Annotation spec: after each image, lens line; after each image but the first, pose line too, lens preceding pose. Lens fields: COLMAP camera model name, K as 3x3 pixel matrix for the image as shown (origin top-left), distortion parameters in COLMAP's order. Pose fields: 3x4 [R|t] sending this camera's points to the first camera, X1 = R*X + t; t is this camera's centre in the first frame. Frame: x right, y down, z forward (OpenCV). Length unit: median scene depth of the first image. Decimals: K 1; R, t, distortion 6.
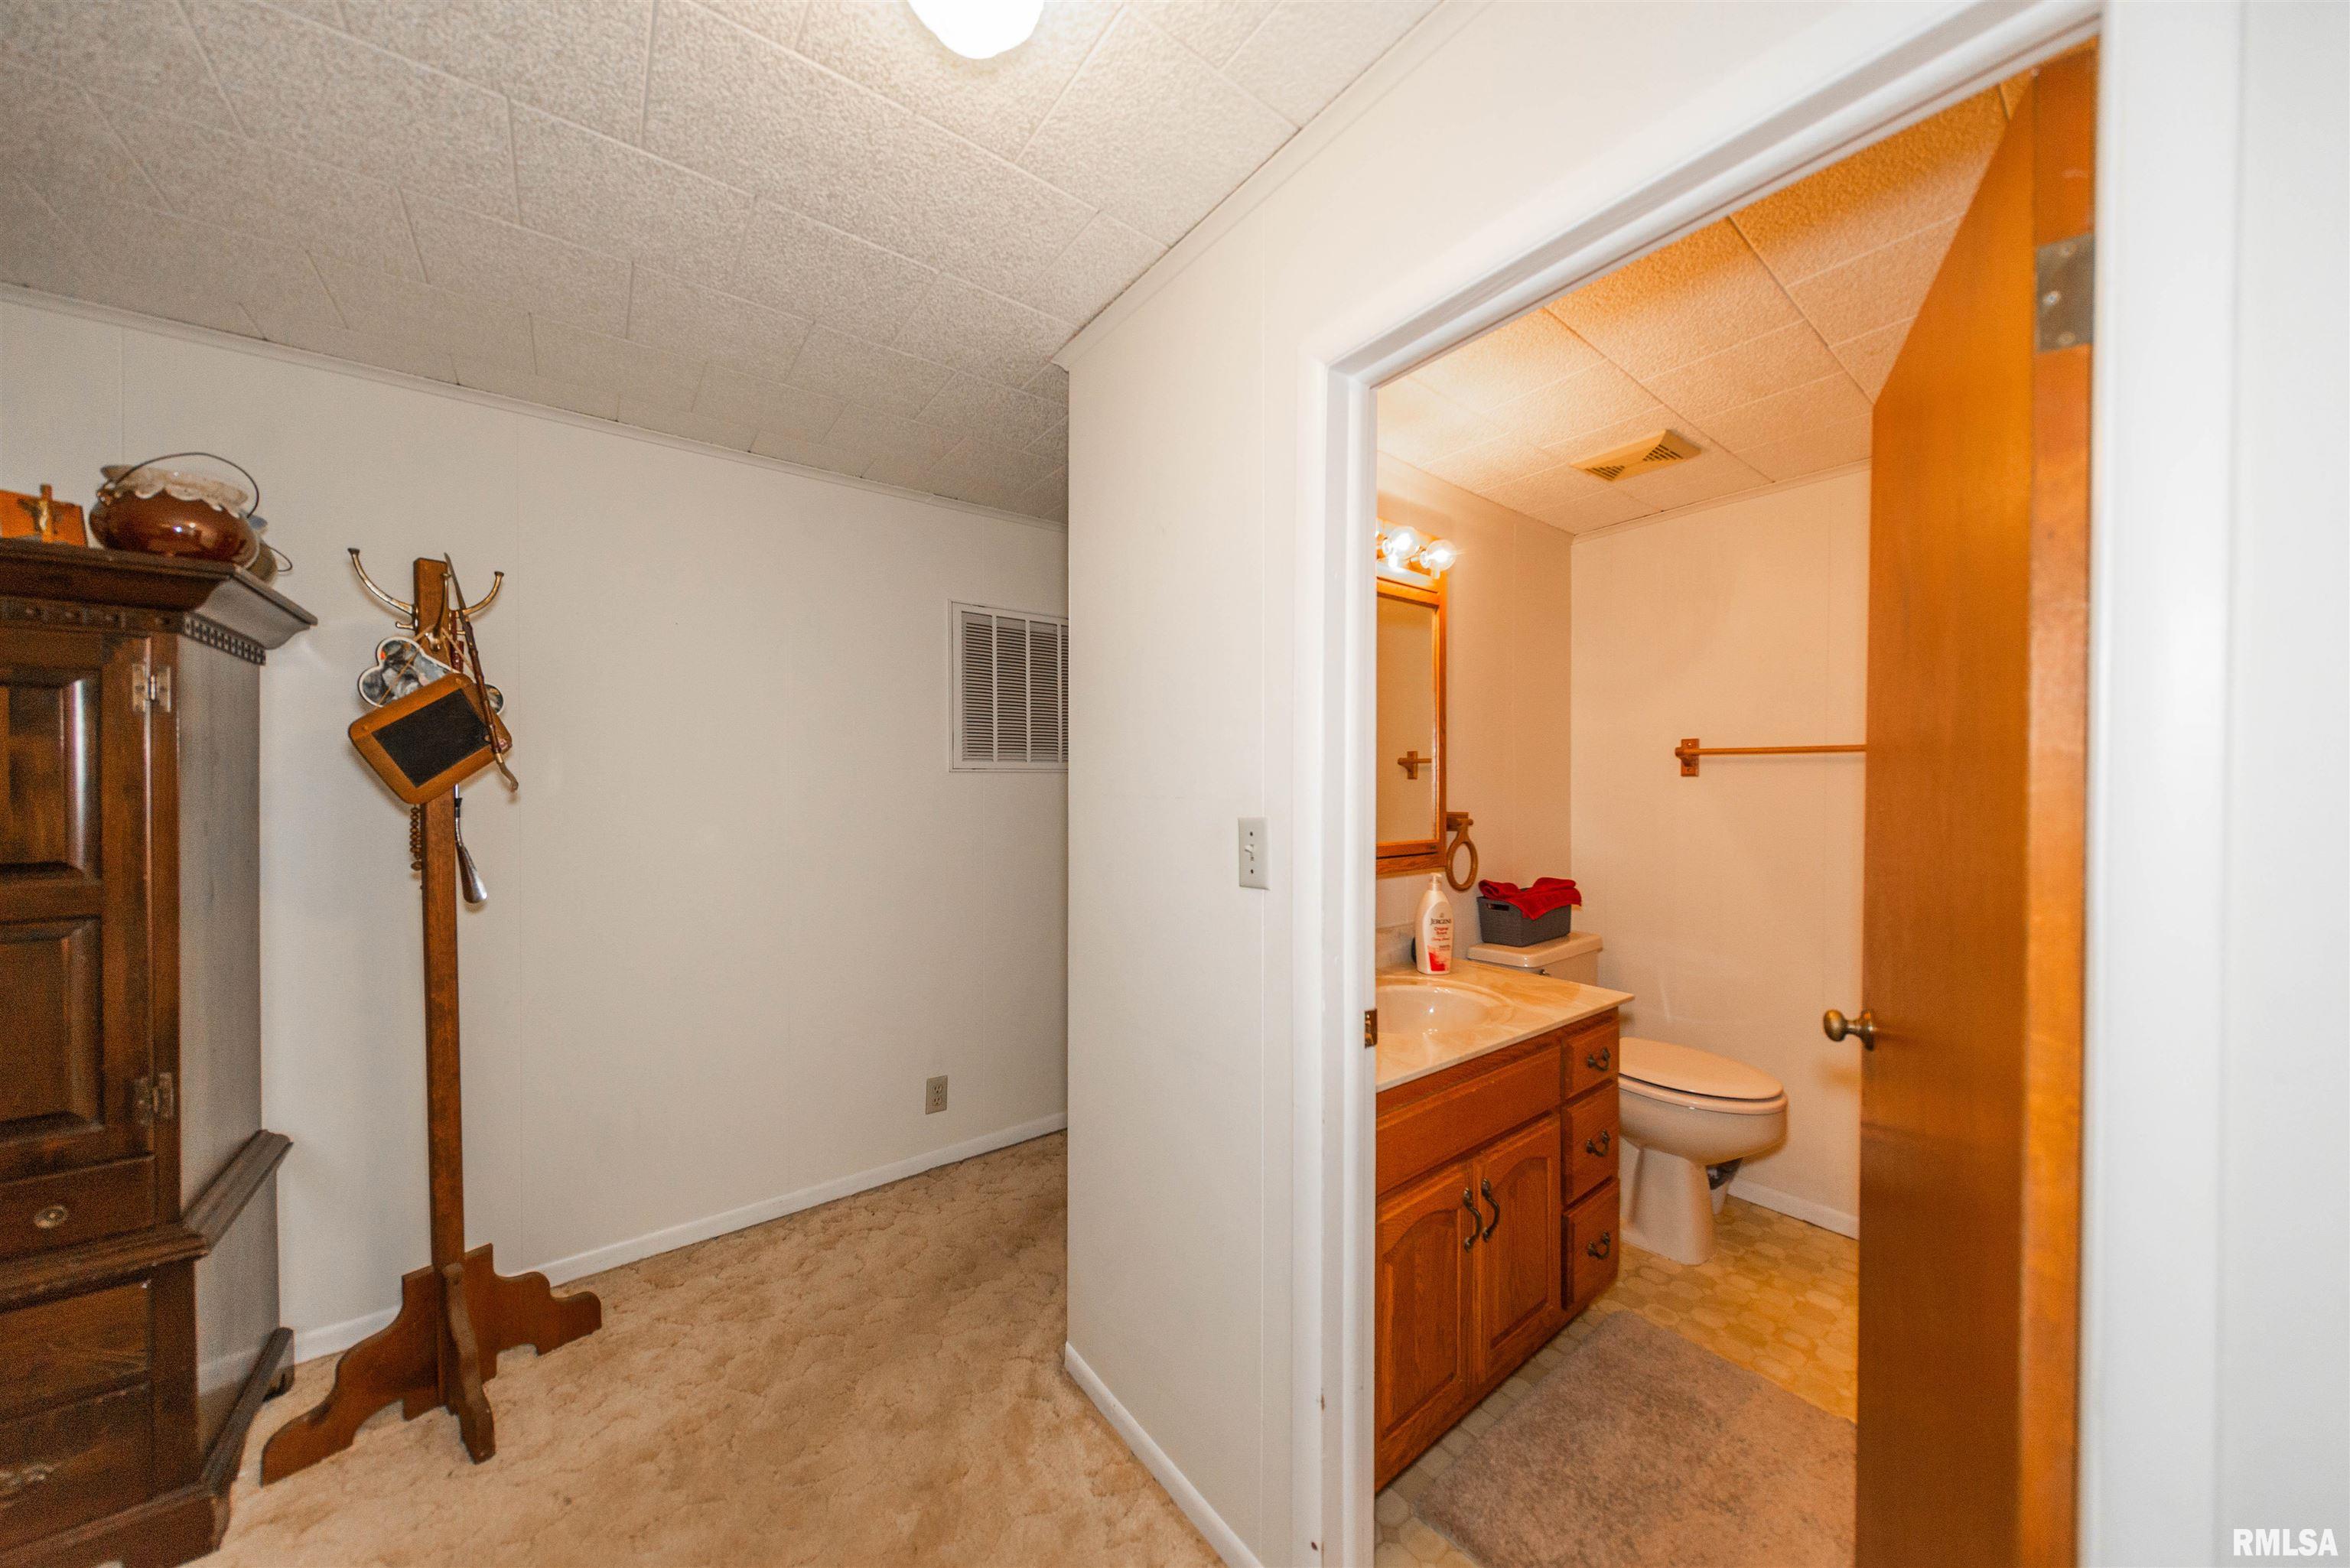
lens RADIAL K [[757.7, 0, 1175.0], [0, 757.7, 784.0], [0, 0, 1]] dist [-0.000480, 0.000004]
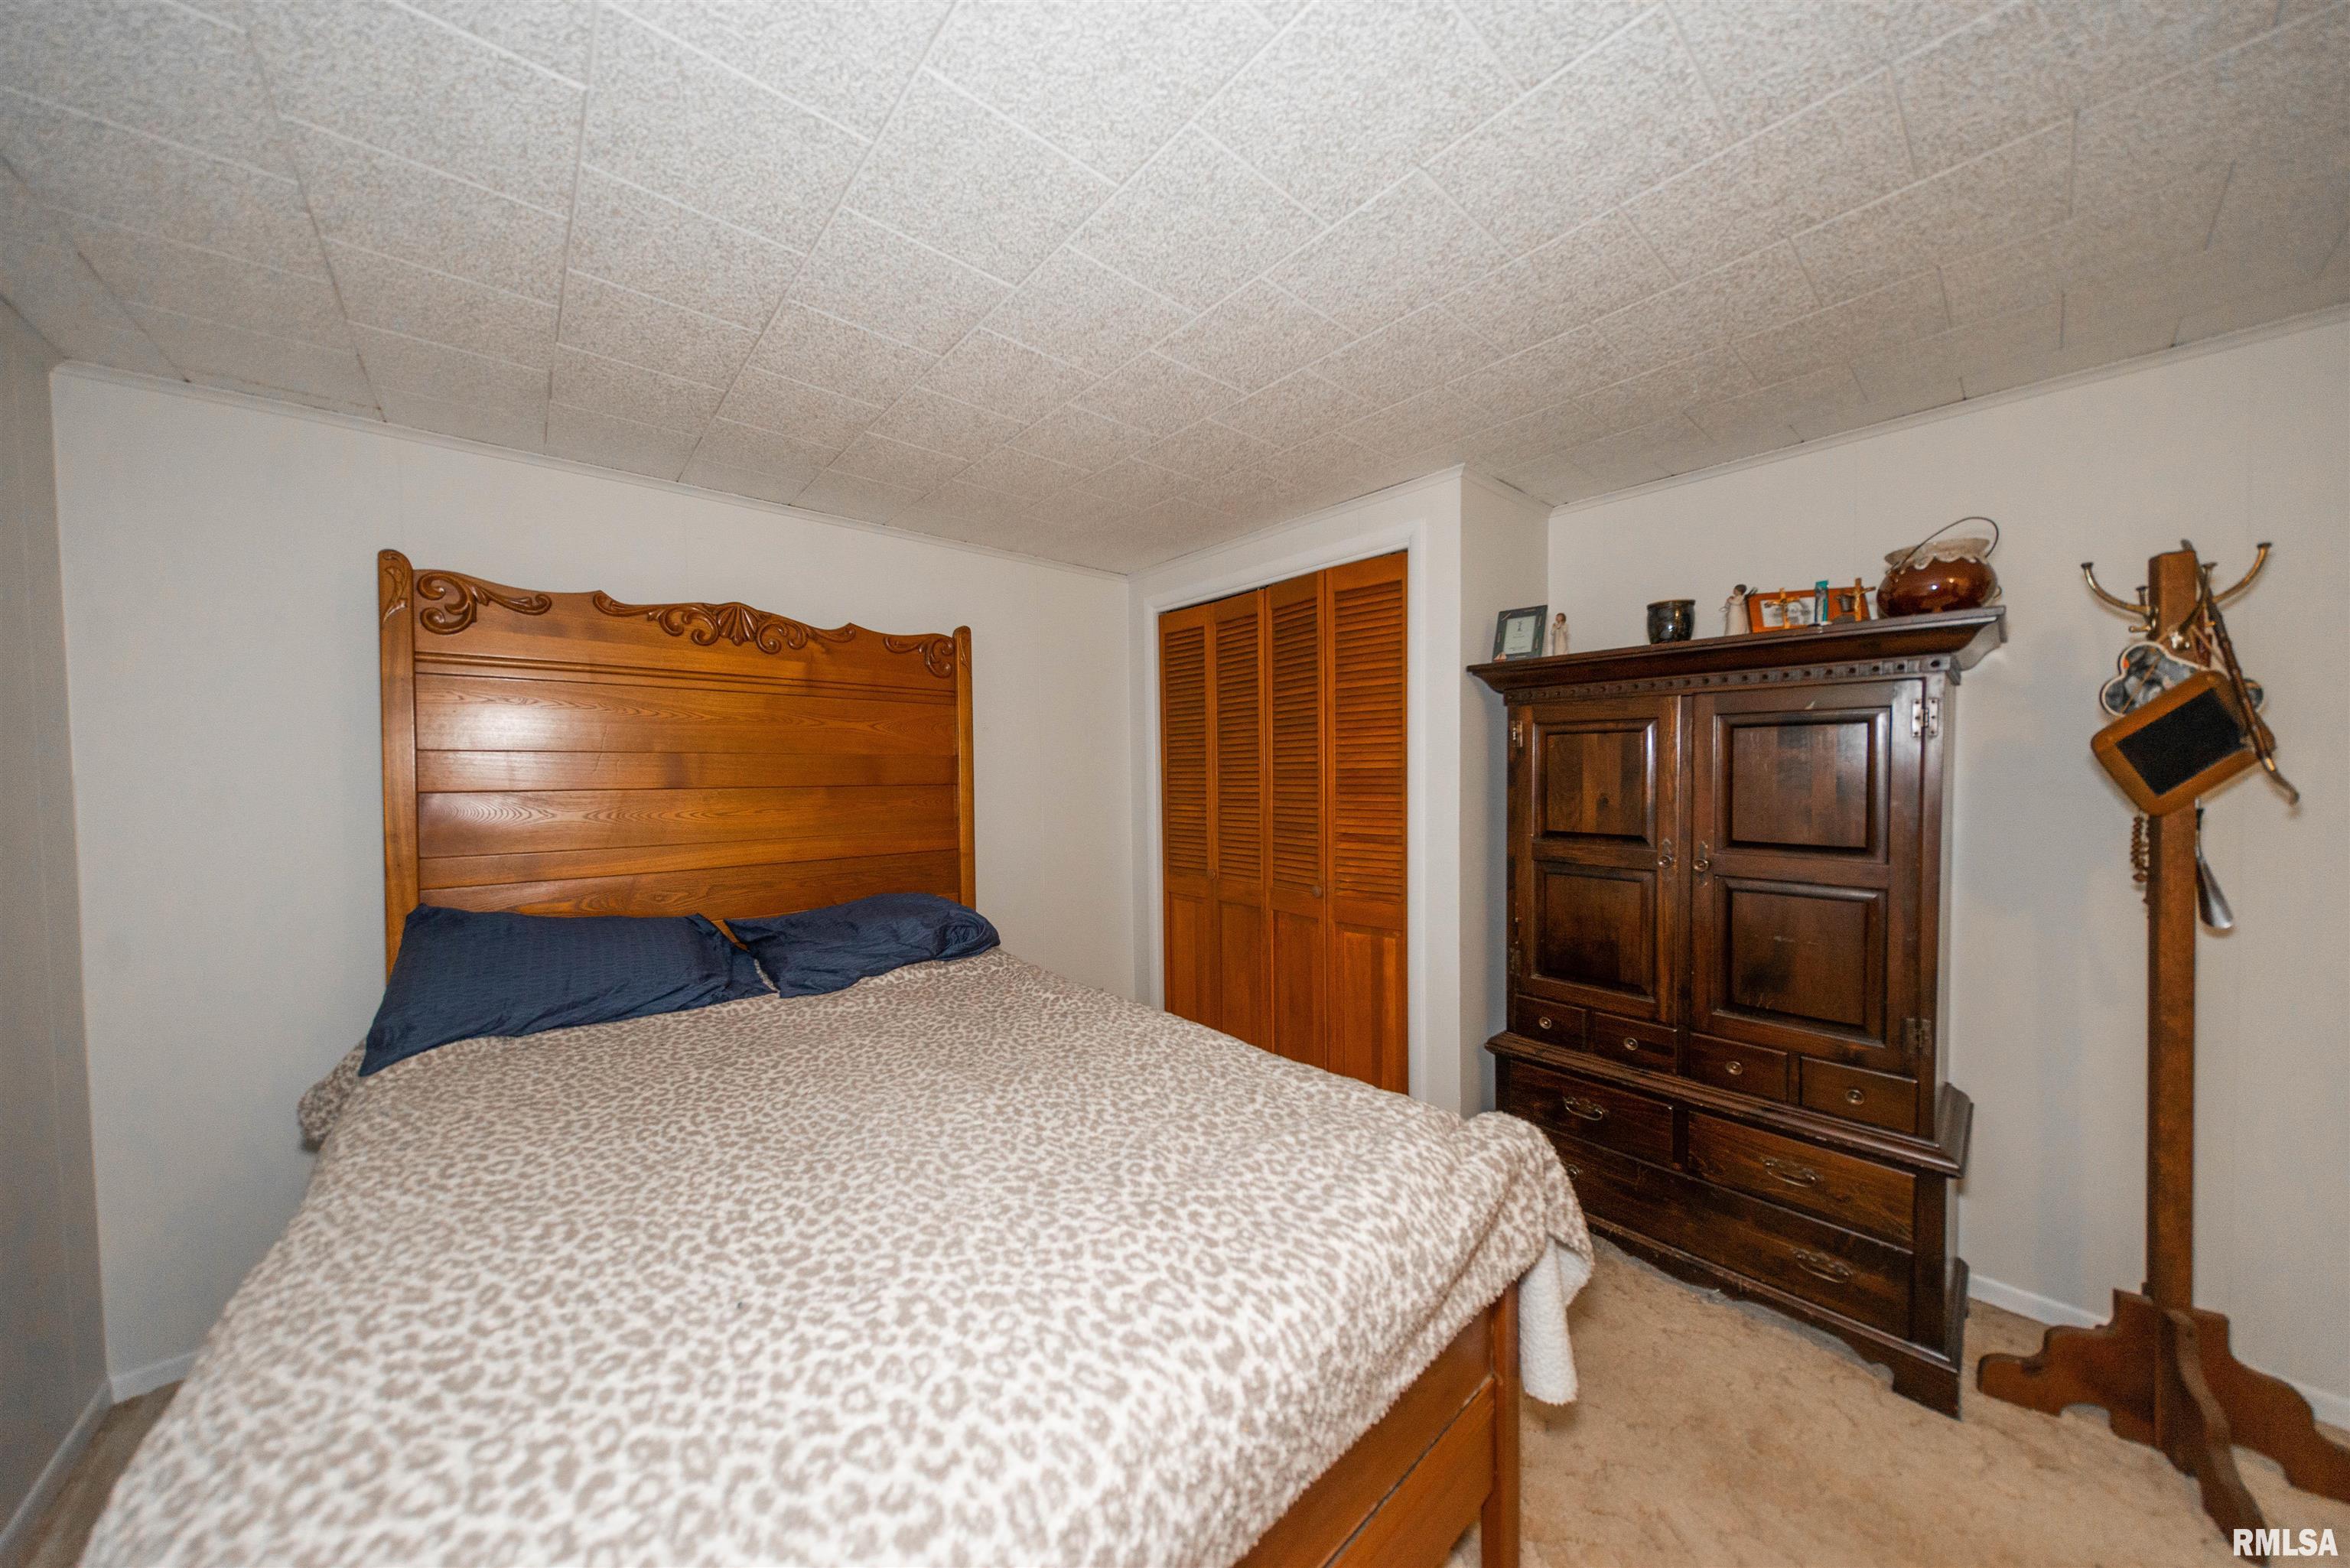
lens RADIAL K [[757.7, 0, 1175.0], [0, 757.7, 784.0], [0, 0, 1]] dist [-0.000480, 0.000004]
pose [[0.074218, 0.017484, -0.997089, -0.142746], [0.010646, 0.999775, 0.018323, -0.042163], [0.997185, -0.011975, 0.074015, -0.298317]]
